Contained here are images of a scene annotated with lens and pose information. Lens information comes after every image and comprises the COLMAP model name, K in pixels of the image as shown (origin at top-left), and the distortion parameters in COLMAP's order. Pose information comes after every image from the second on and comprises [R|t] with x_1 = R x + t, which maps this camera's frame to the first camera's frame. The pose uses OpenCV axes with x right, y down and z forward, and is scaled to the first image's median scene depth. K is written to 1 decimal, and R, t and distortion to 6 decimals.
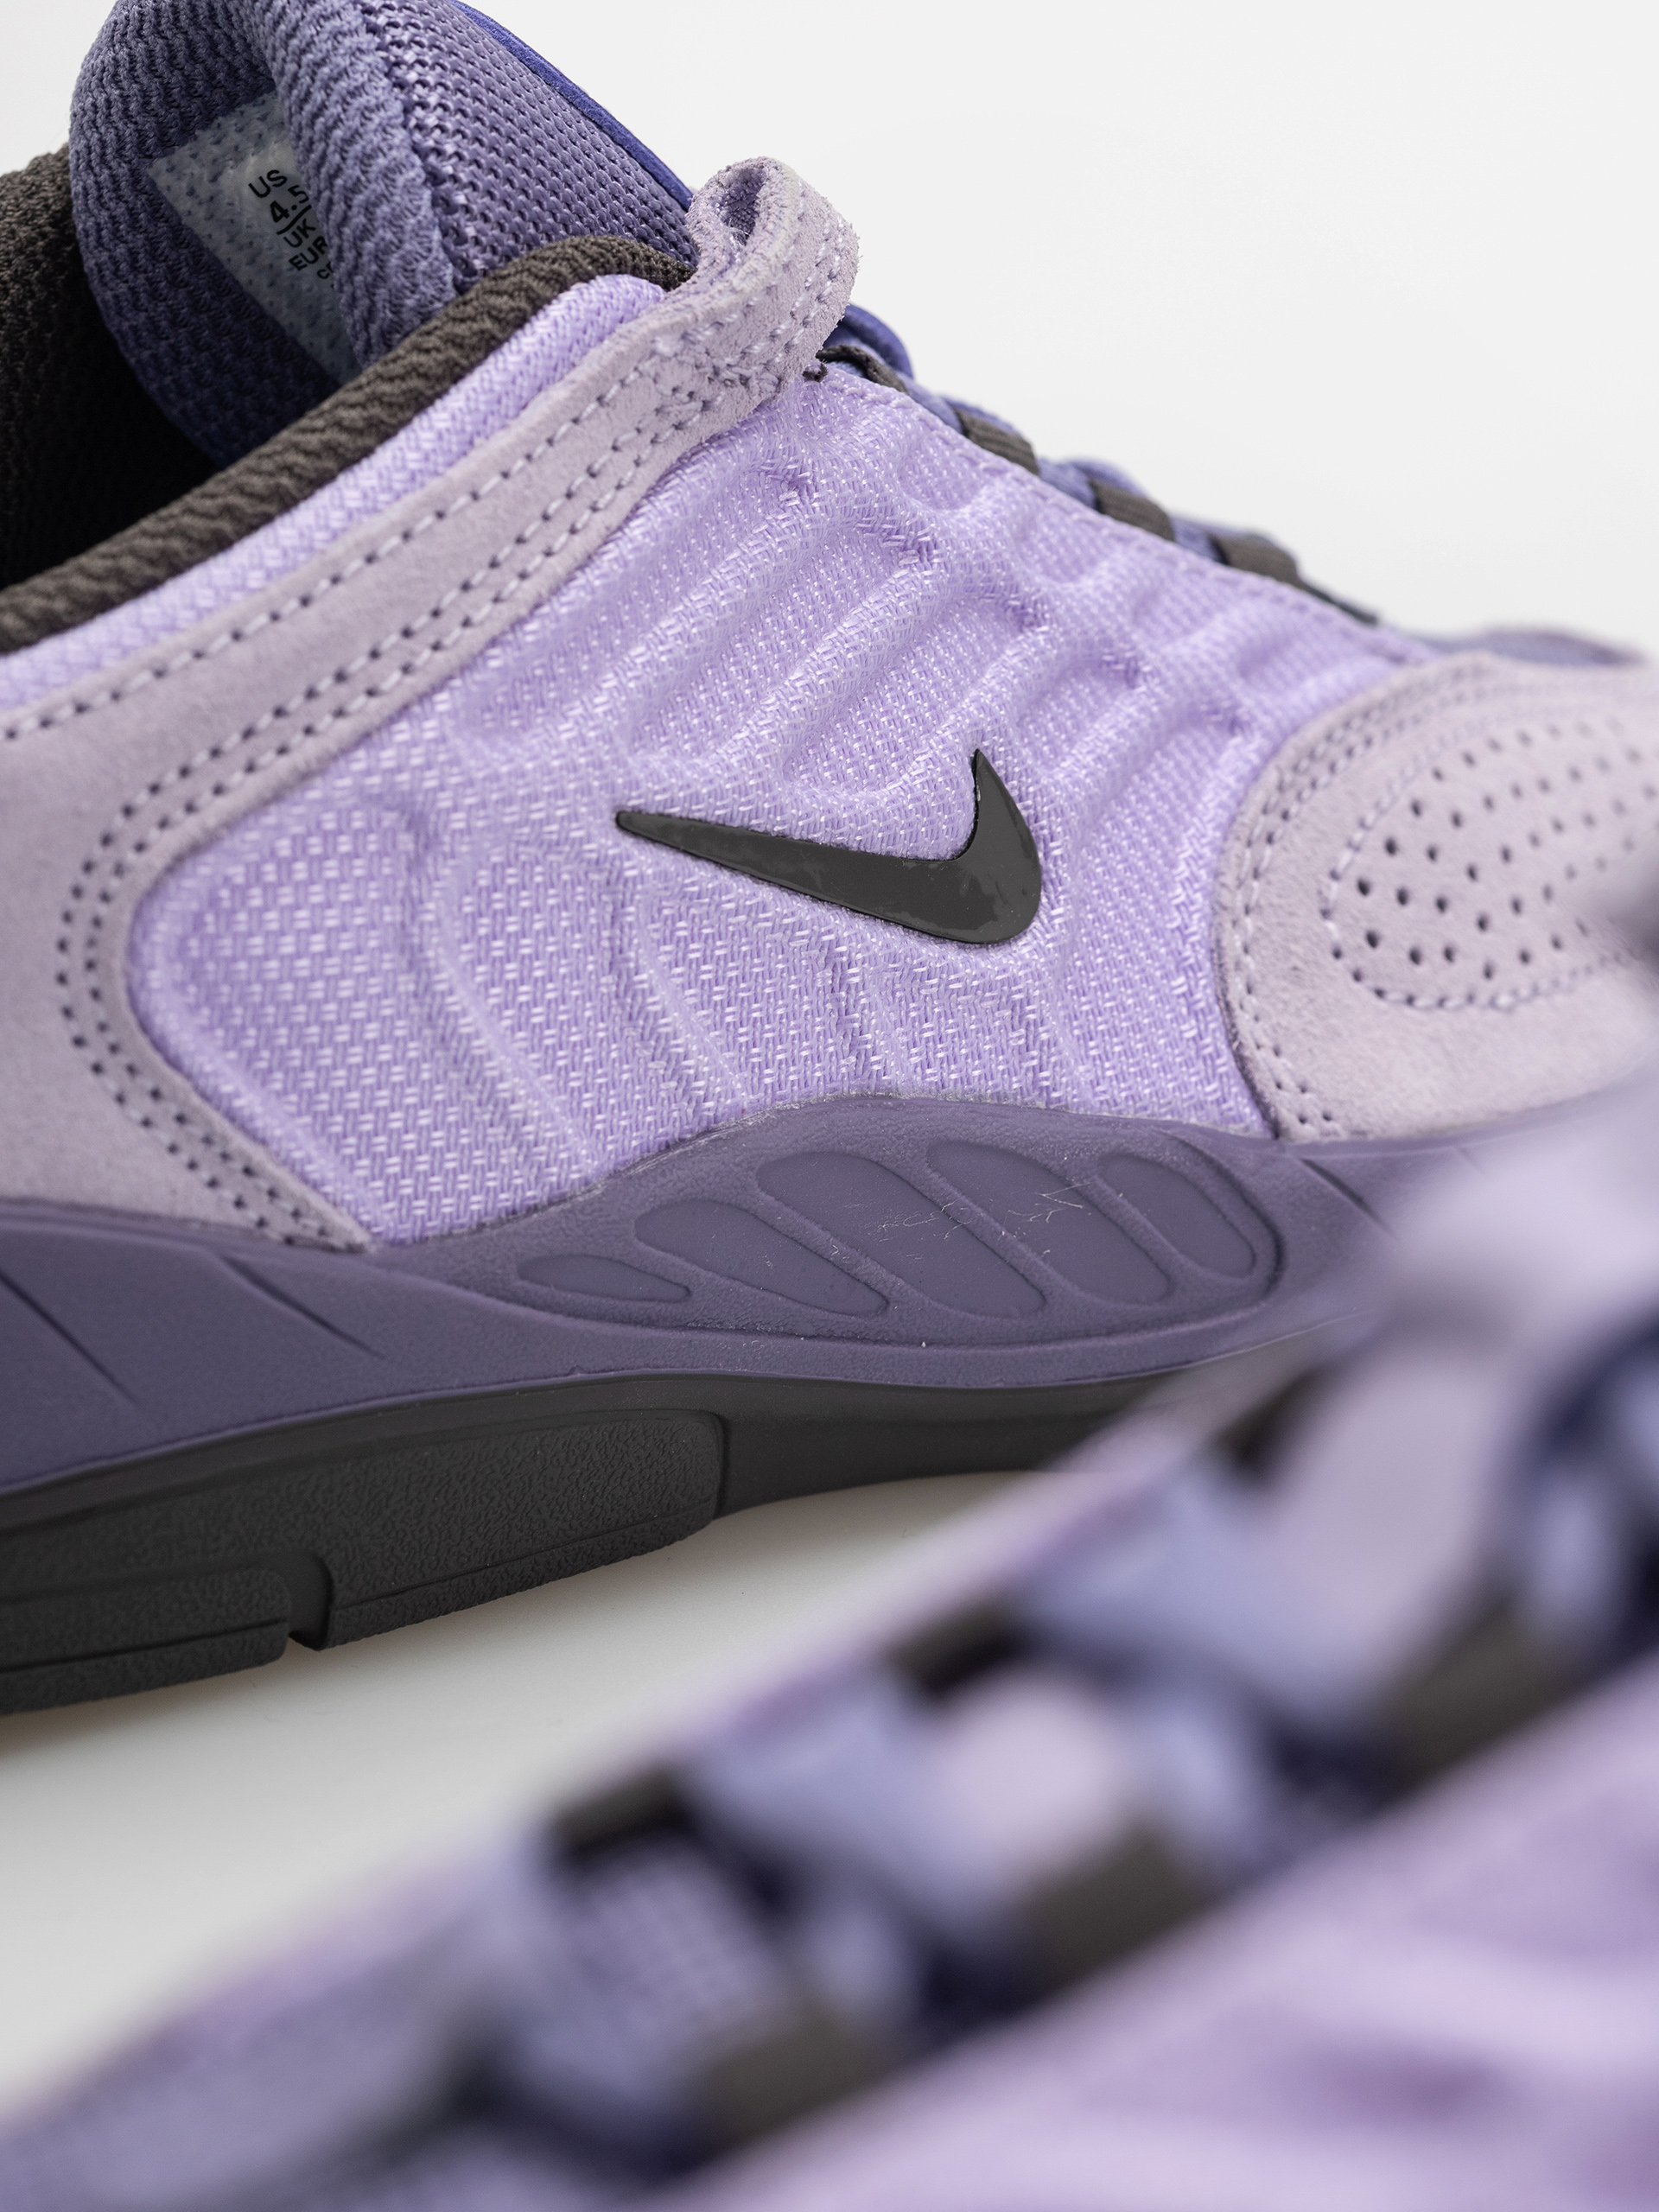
lens RADIAL K [[6352.5, 0, 829.5], [0, 6352.5, 1106.0], [0, 0, 1]] dist [-0.021574, 0.312500]
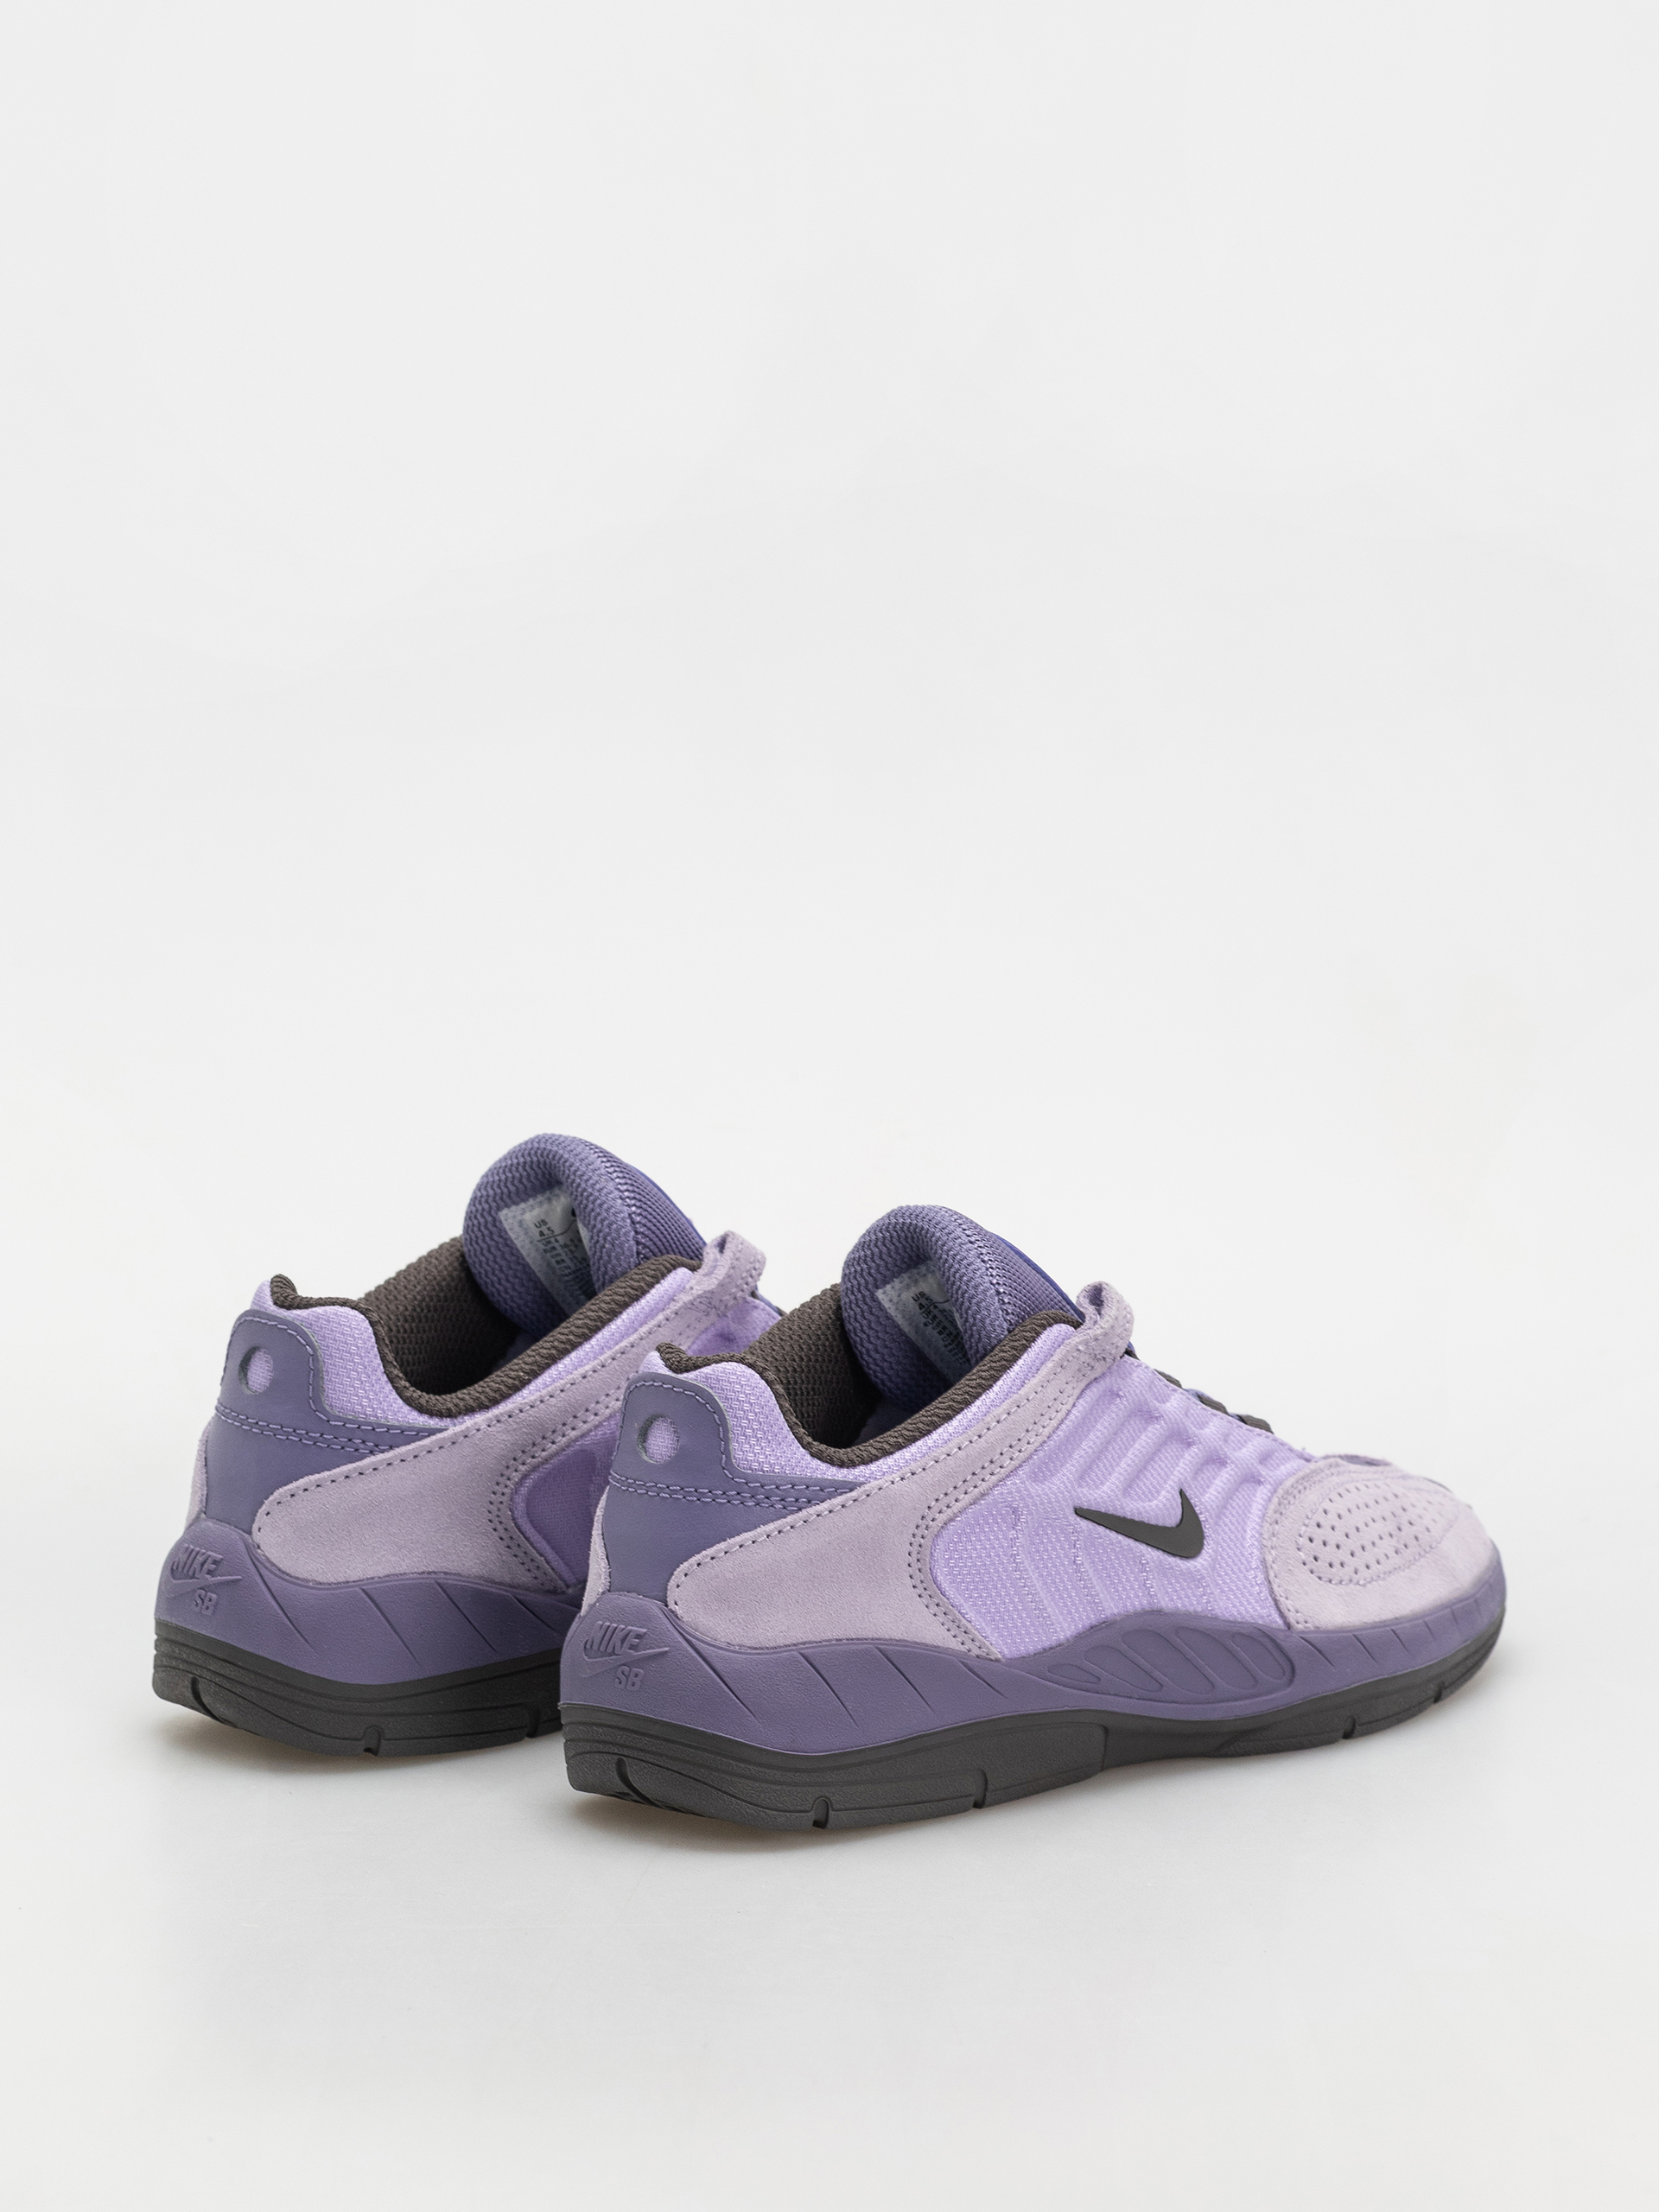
lens RADIAL K [[6352.5, 0, 829.5], [0, 6352.5, 1106.0], [0, 0, 1]] dist [-0.021574, 0.312500]
pose [[0.994564, -0.031357, 0.099297, -0.402183], [0.047459, 0.985282, -0.164216, 0.229162], [-0.092687, 0.168036, 0.981414, -1.752118]]
